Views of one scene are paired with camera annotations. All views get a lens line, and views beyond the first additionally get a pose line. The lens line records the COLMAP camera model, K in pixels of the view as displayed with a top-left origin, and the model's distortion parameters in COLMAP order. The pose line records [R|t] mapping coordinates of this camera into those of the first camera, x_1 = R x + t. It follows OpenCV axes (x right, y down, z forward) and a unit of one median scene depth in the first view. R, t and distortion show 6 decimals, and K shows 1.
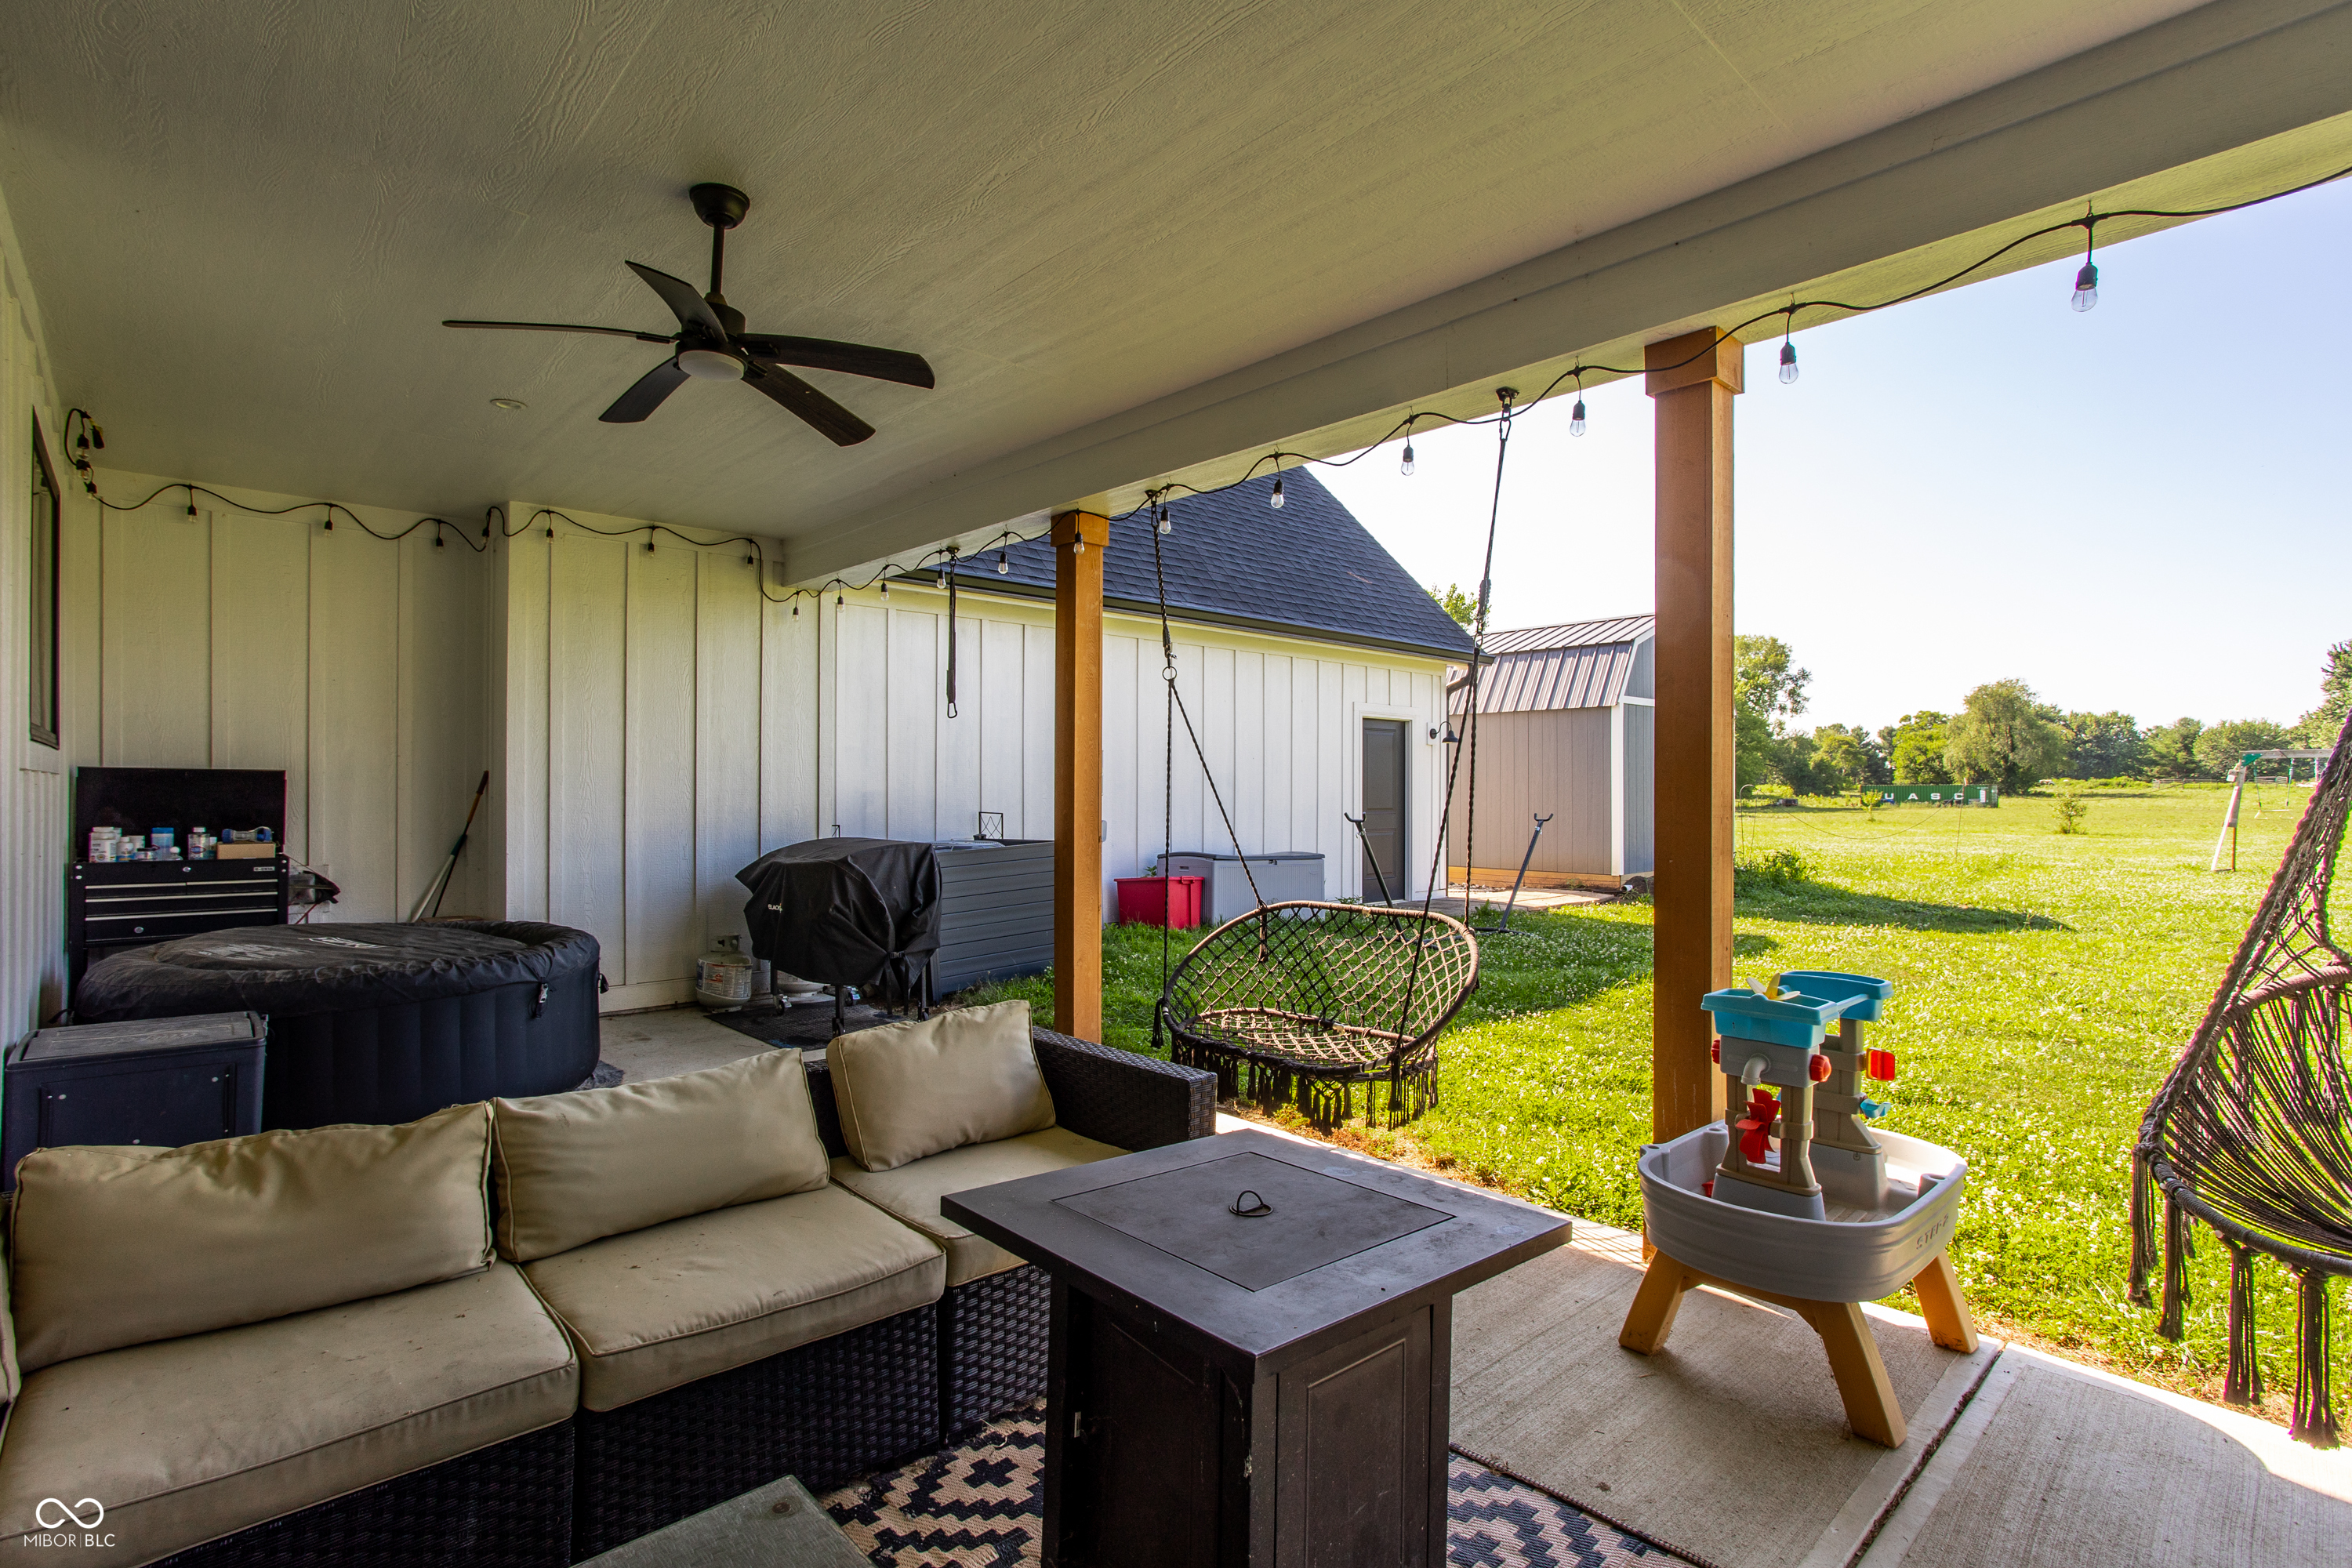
lens RADIAL K [[1127.0, 0, 1152.5], [0, 1127.0, 783.4], [0, 0, 1]] dist [-0.044351, 0.025103]
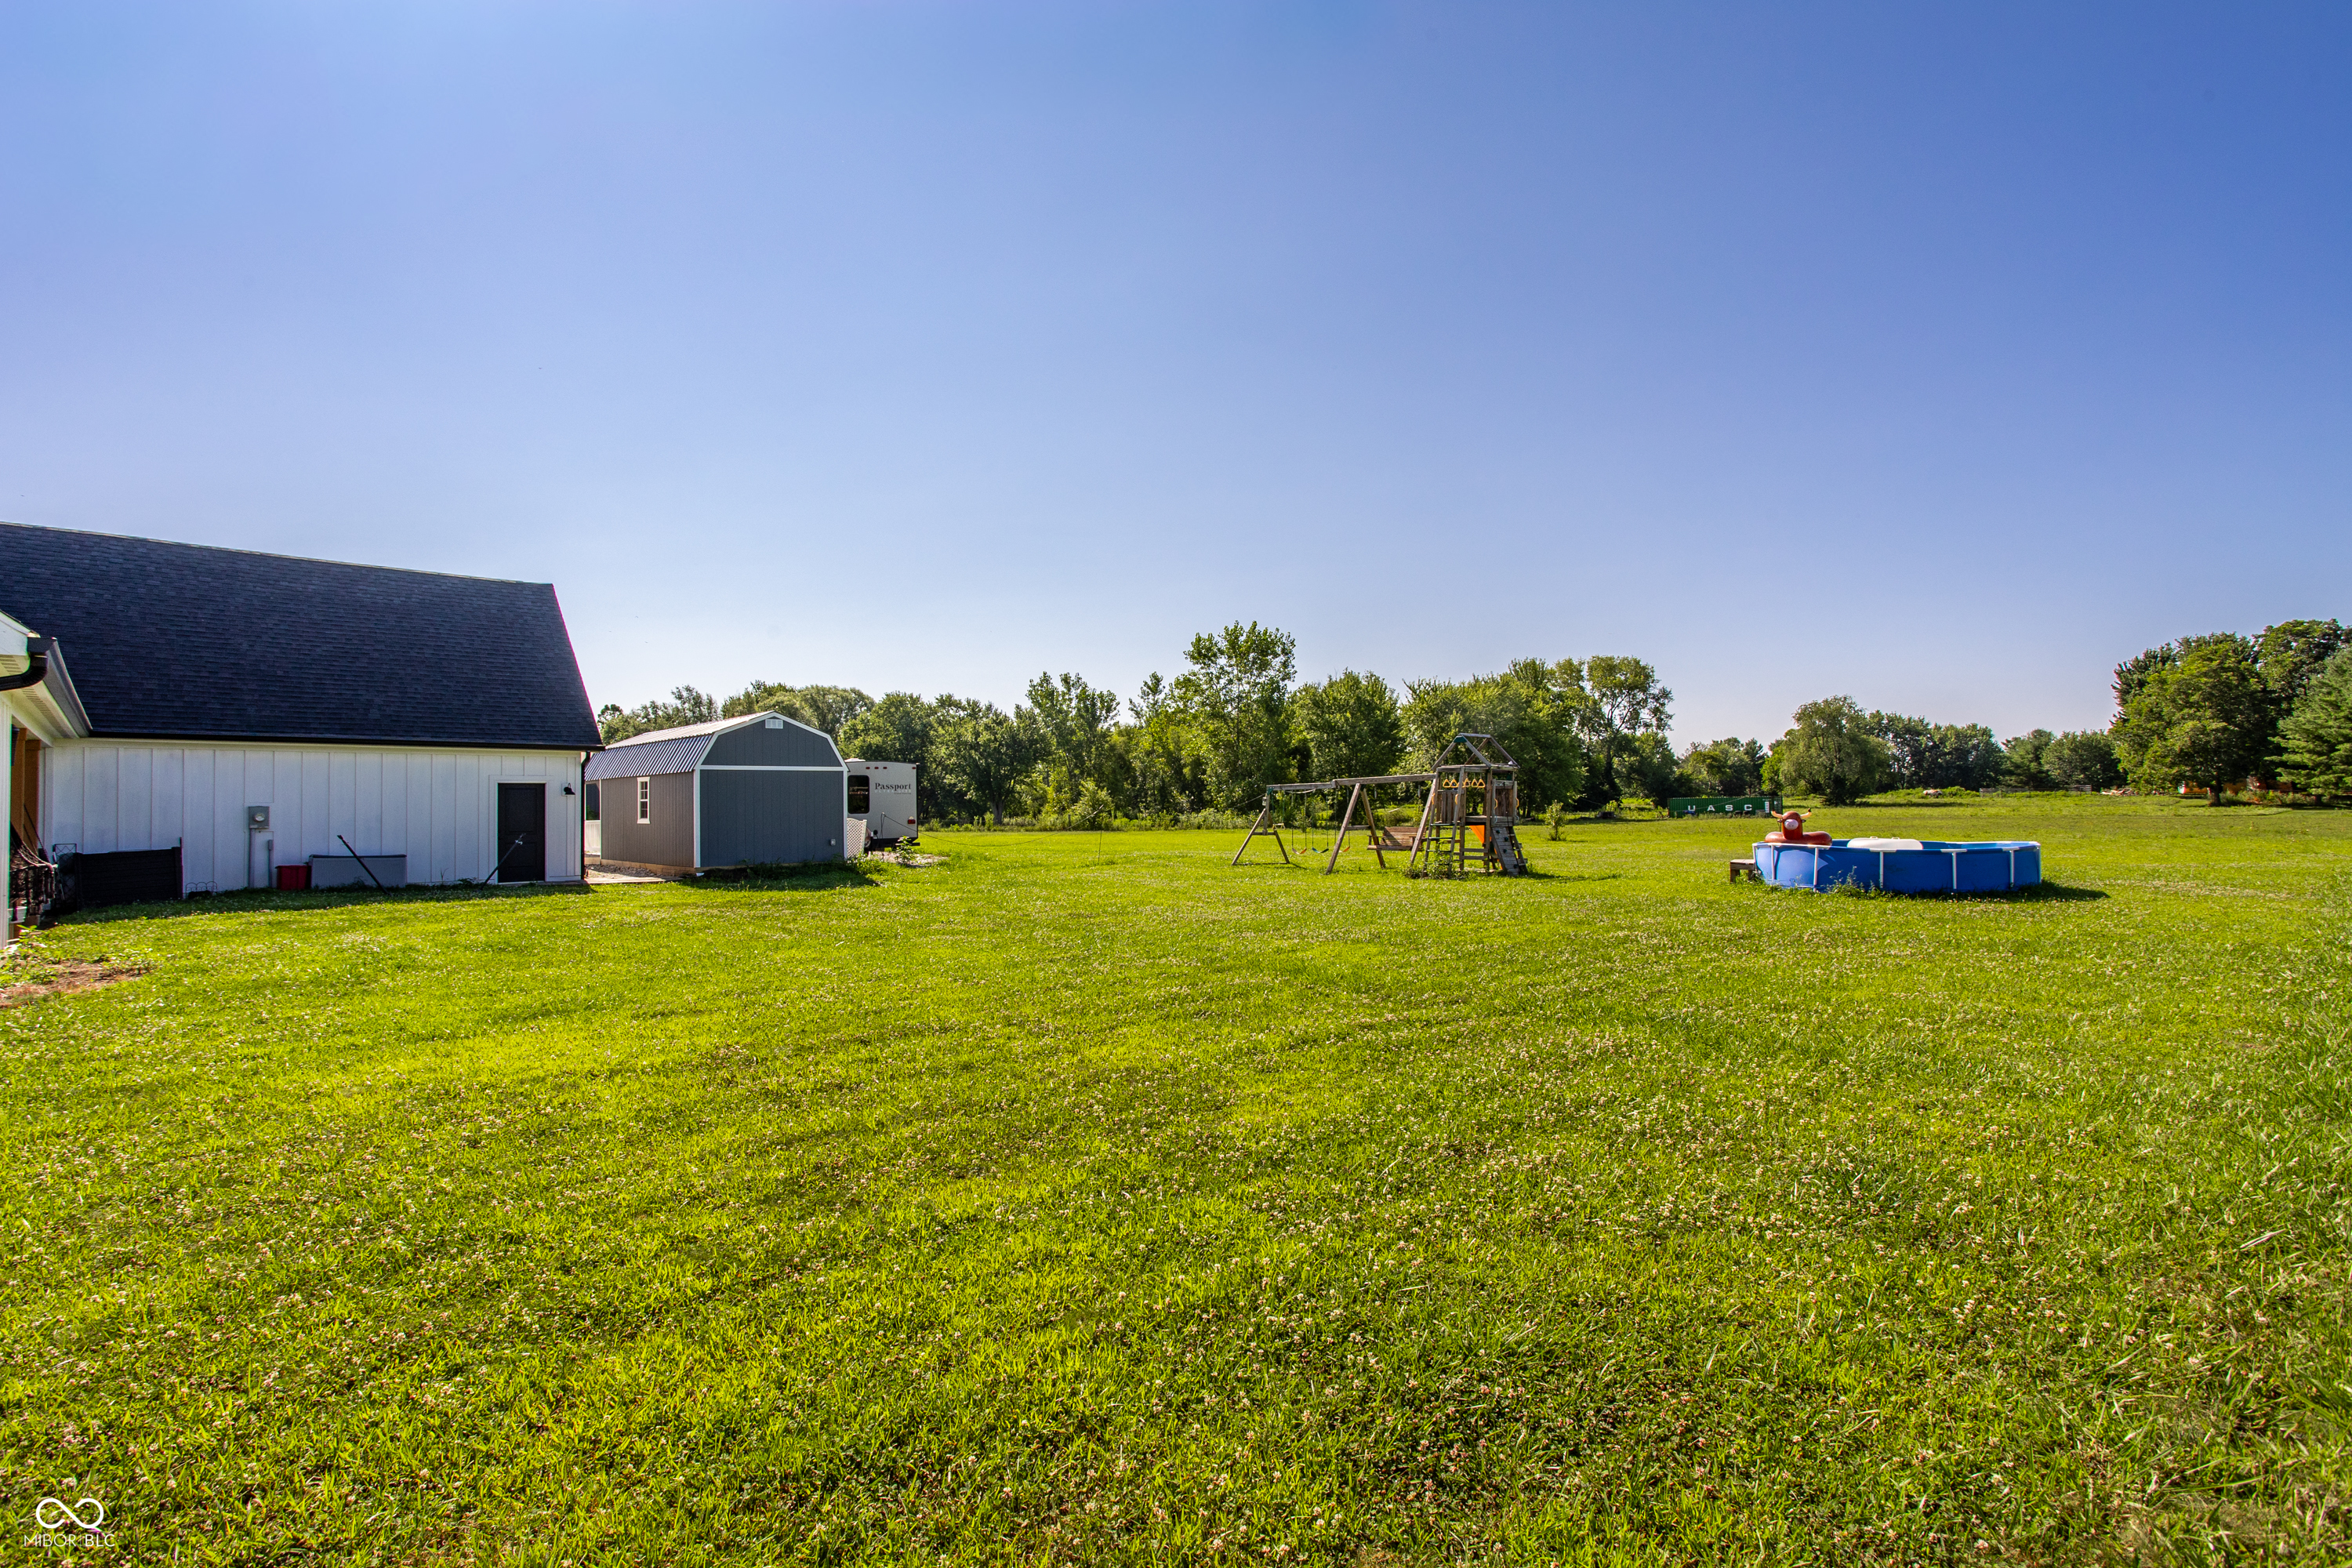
lens RADIAL K [[1127.0, 0, 1152.5], [0, 1127.0, 783.4], [0, 0, 1]] dist [-0.044351, 0.025103]
pose [[0.999899, -0.009726, -0.010380, 0.104854], [0.009584, 0.999860, -0.013697, -0.001925], [0.010512, 0.013597, 0.999852, -0.071817]]
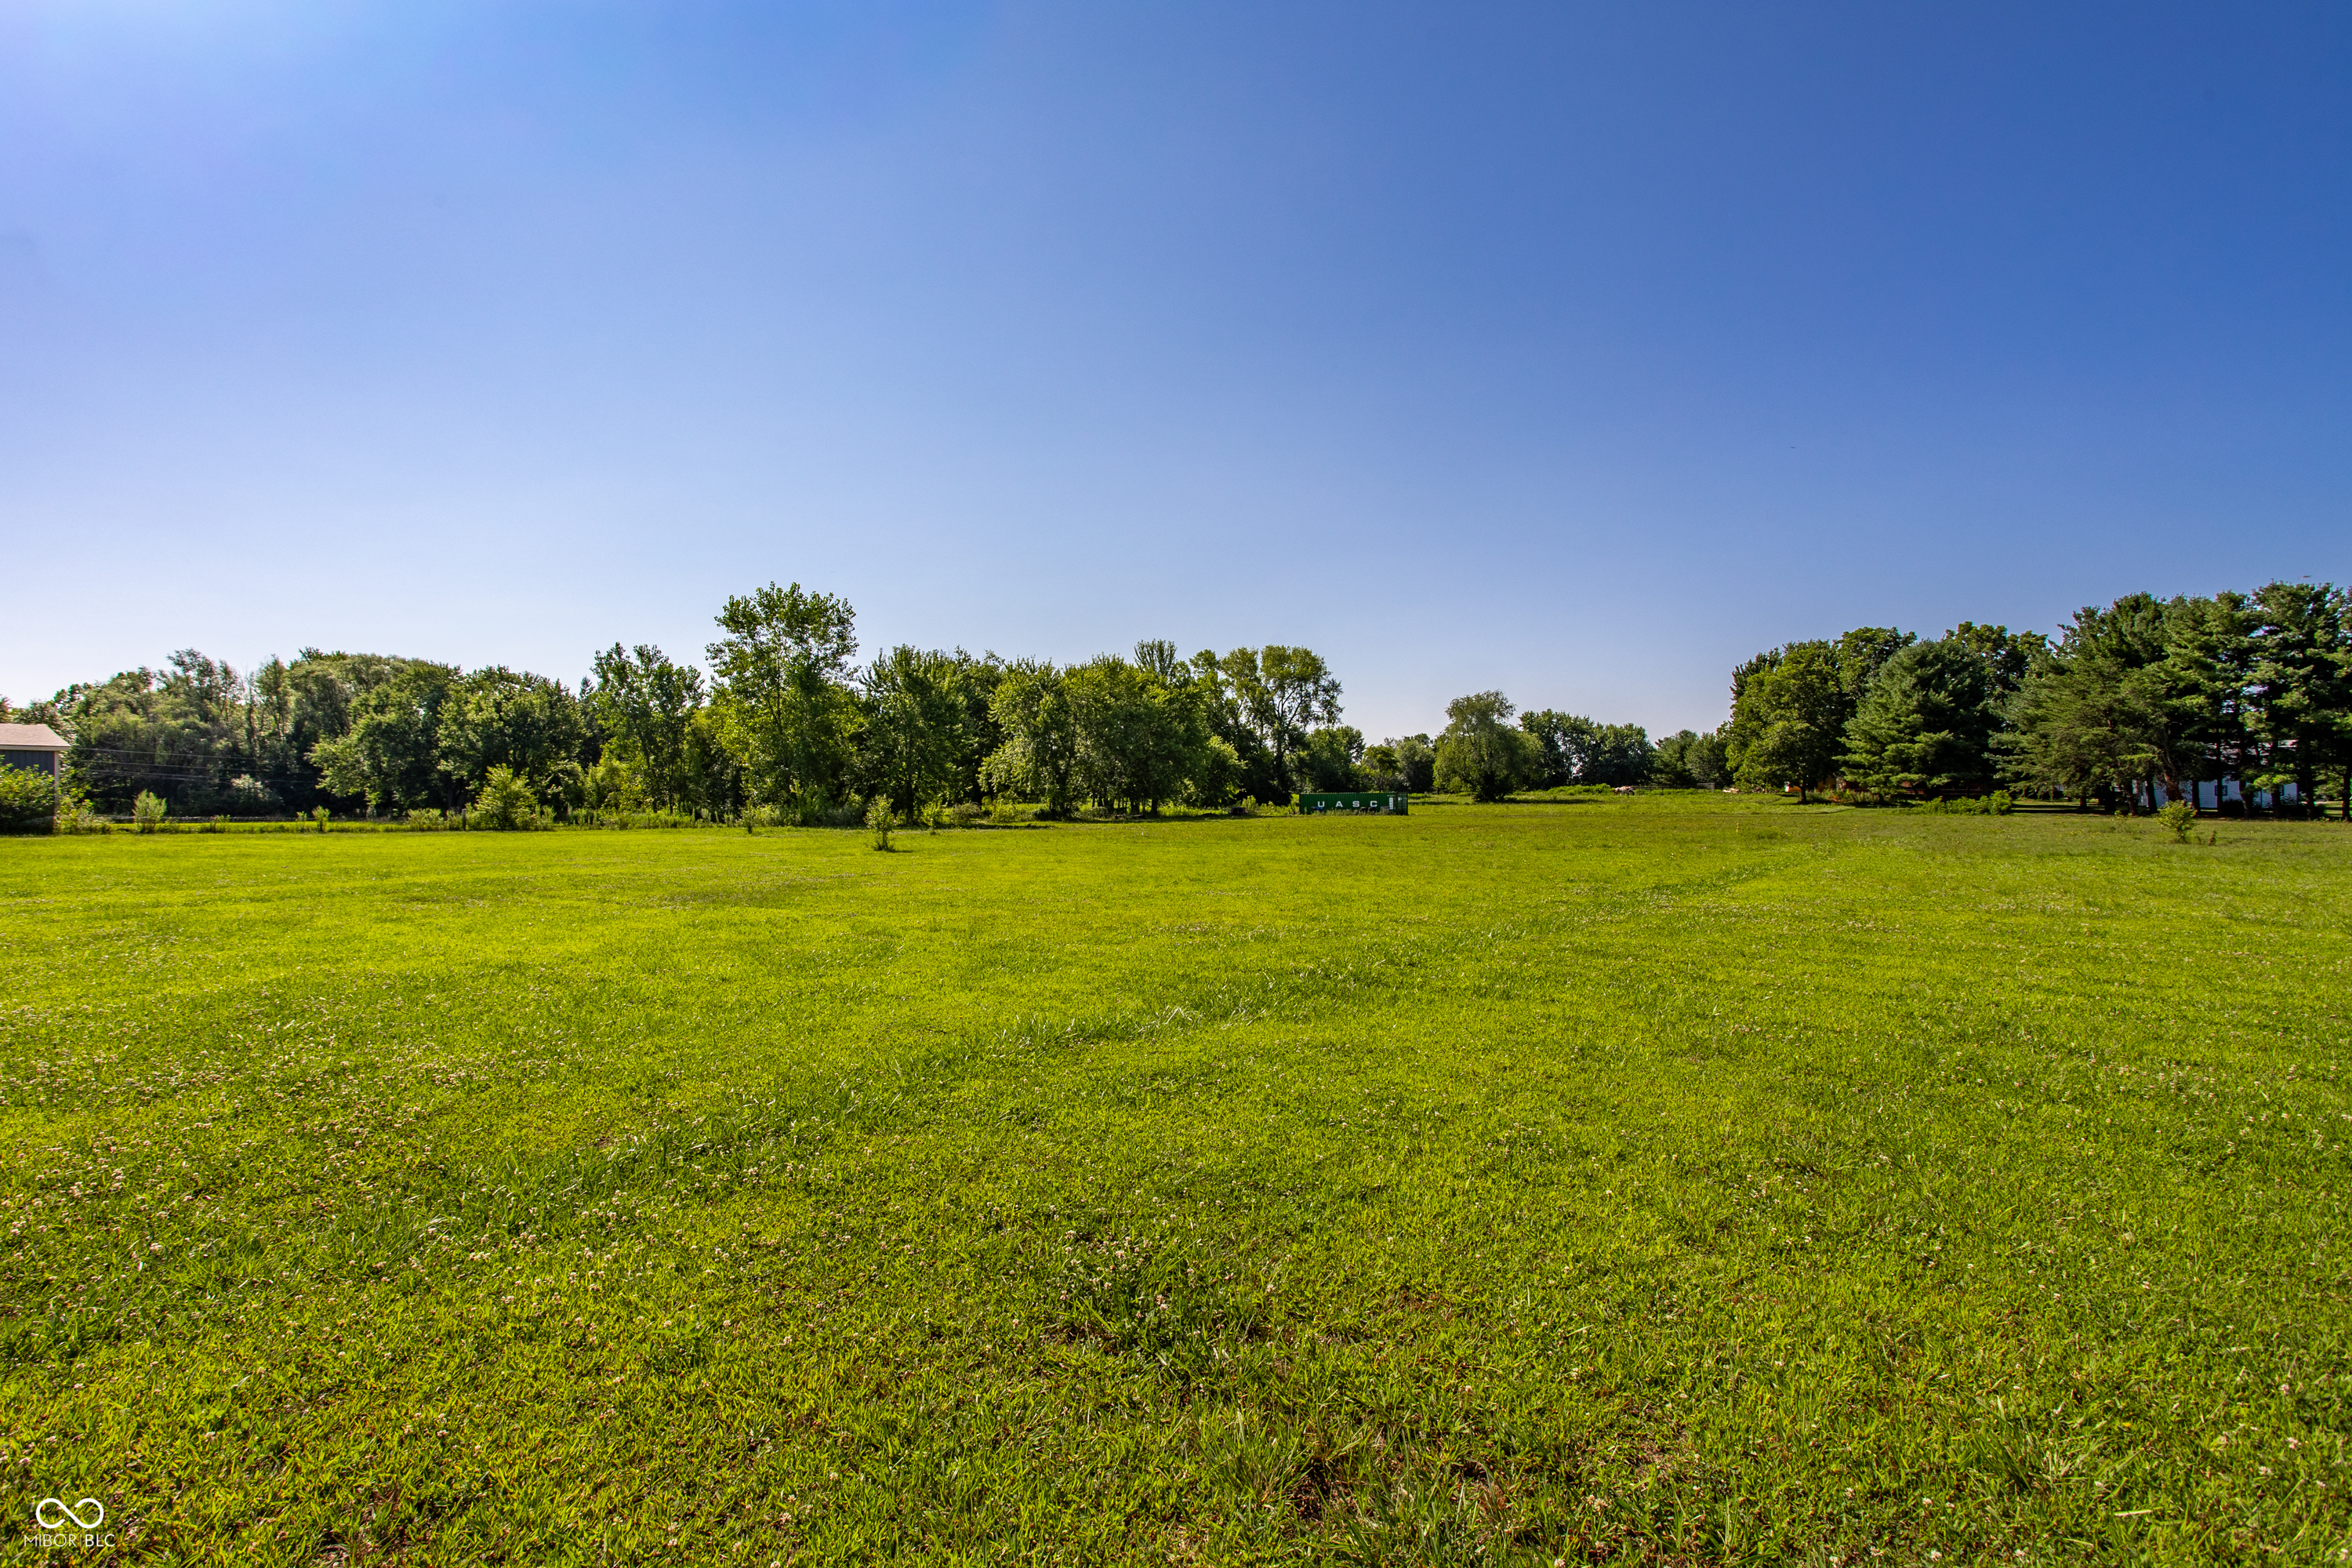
lens RADIAL K [[1126.4, 0, 1166.0], [0, 1126.4, 778.9], [0, 0, 1]] dist [-0.058802, 0.036564]
pose [[0.982628, -0.001697, 0.185577, 0.235974], [0.003701, 0.999938, -0.010456, -0.001165], [-0.185548, 0.010961, 0.982574, 0.004837]]
